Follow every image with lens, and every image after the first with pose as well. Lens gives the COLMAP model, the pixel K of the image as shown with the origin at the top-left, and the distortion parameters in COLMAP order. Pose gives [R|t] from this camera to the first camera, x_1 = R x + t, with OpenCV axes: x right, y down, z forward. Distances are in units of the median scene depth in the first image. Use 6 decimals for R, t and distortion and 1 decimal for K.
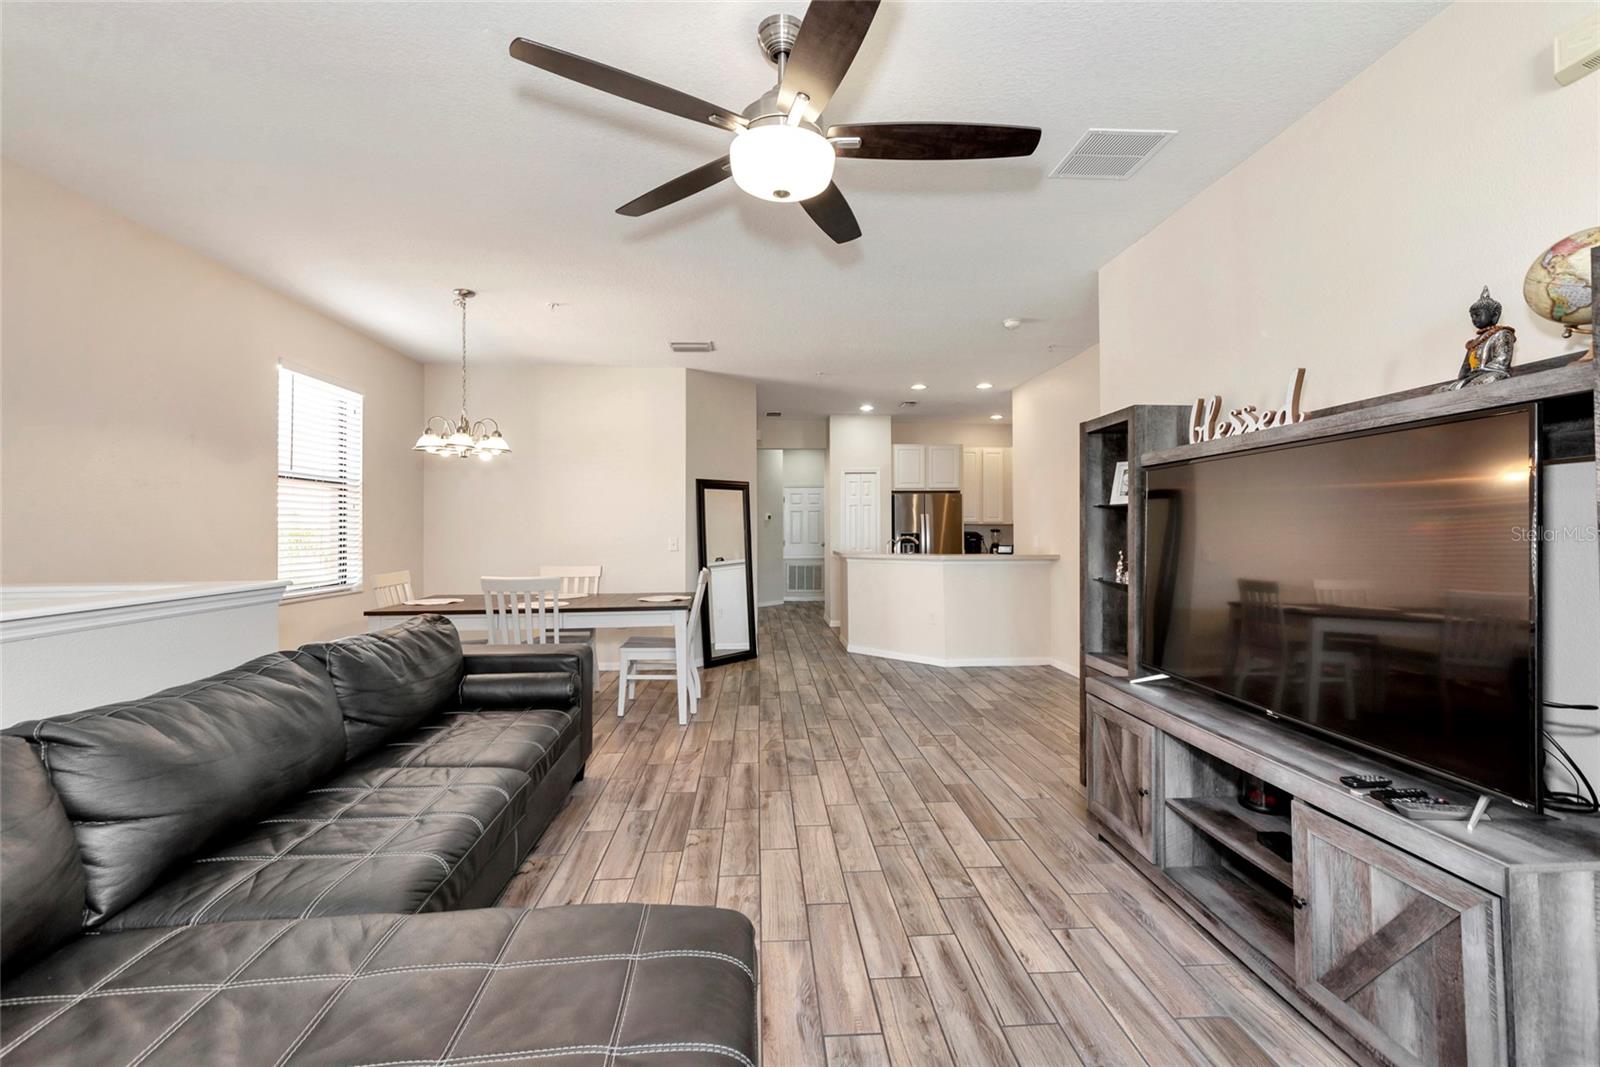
lens RADIAL K [[680.2, 0, 797.1], [0, 680.2, 527.0], [0, 0, 1]] dist [-0.006743, 0.003019]
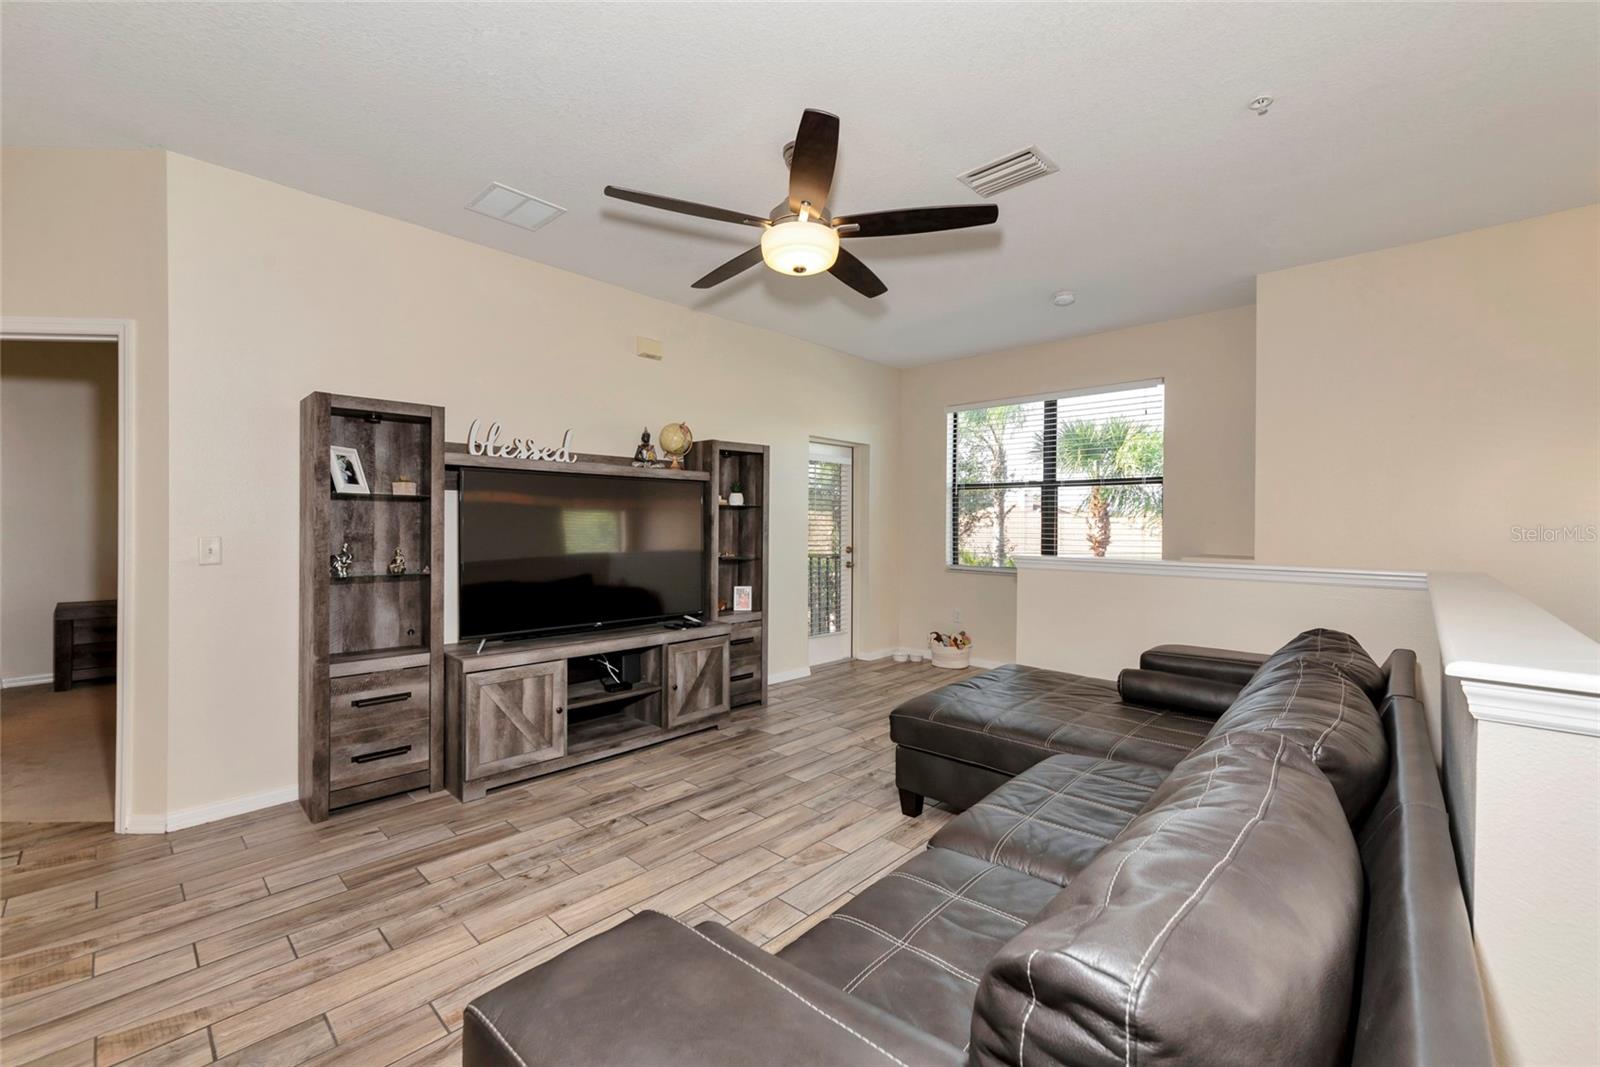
lens RADIAL K [[680.2, 0, 798.2], [0, 680.2, 529.3], [0, 0, 1]] dist [-0.006743, 0.003019]
pose [[-0.695954, -0.004533, 0.718072, -0.904502], [-0.005870, 0.999983, 0.000623, 0.017560], [-0.718062, -0.003782, -0.695968, 1.762618]]
